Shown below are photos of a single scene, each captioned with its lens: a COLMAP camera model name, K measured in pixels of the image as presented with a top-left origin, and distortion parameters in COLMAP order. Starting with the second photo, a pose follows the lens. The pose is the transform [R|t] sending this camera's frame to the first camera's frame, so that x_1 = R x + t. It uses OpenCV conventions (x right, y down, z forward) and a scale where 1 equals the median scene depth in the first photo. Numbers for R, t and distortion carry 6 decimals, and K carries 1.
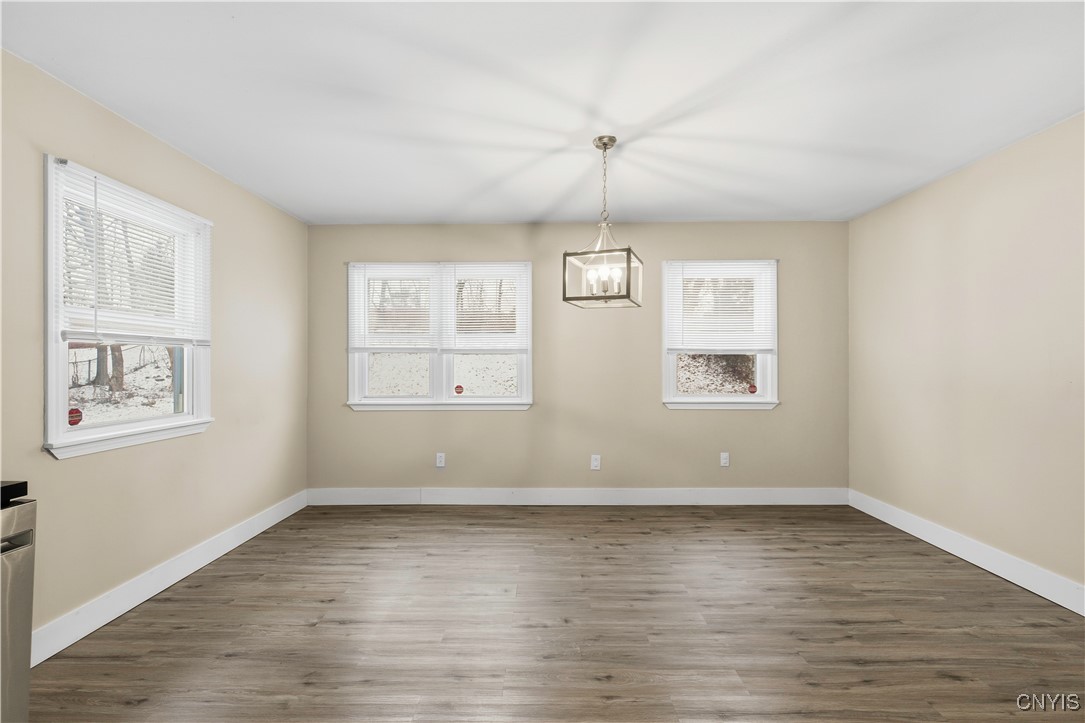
lens RADIAL K [[493.6, 0, 541.9], [0, 493.6, 366.0], [0, 0, 1]] dist [-0.001584, -0.000331]
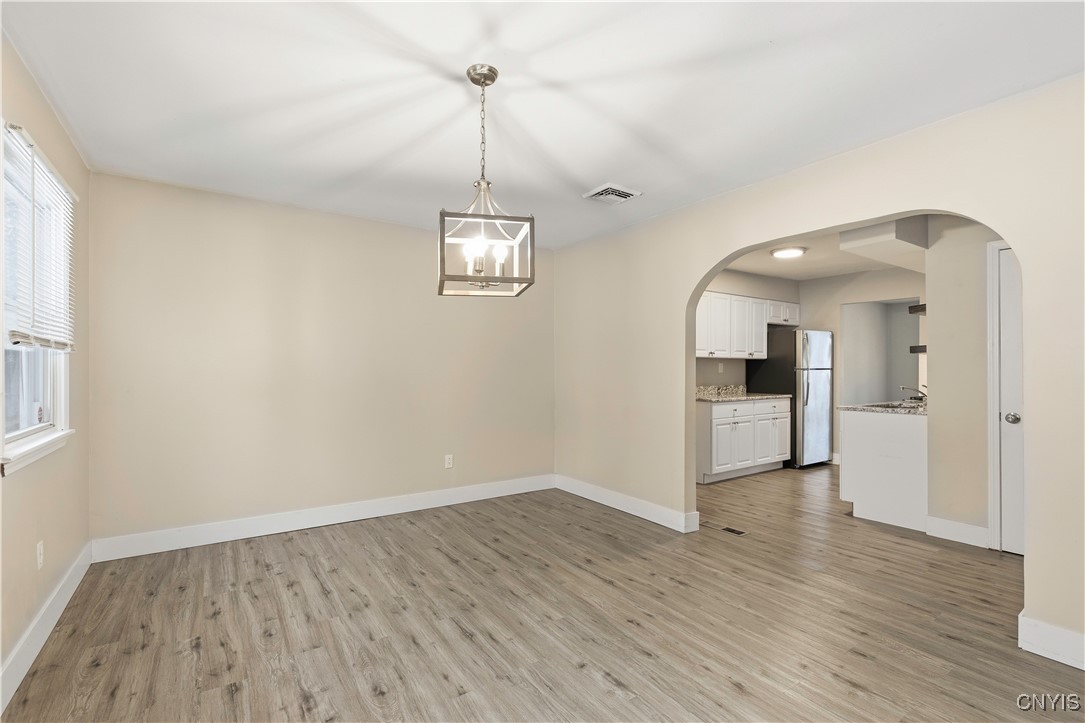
lens RADIAL K [[493.6, 0, 541.9], [0, 493.6, 366.0], [0, 0, 1]] dist [-0.001584, -0.000331]
pose [[-0.574139, 0.004986, 0.818743, -0.490918], [0.003046, 0.999988, -0.003954, -0.003361], [-0.818752, 0.000224, -0.574147, 1.231770]]
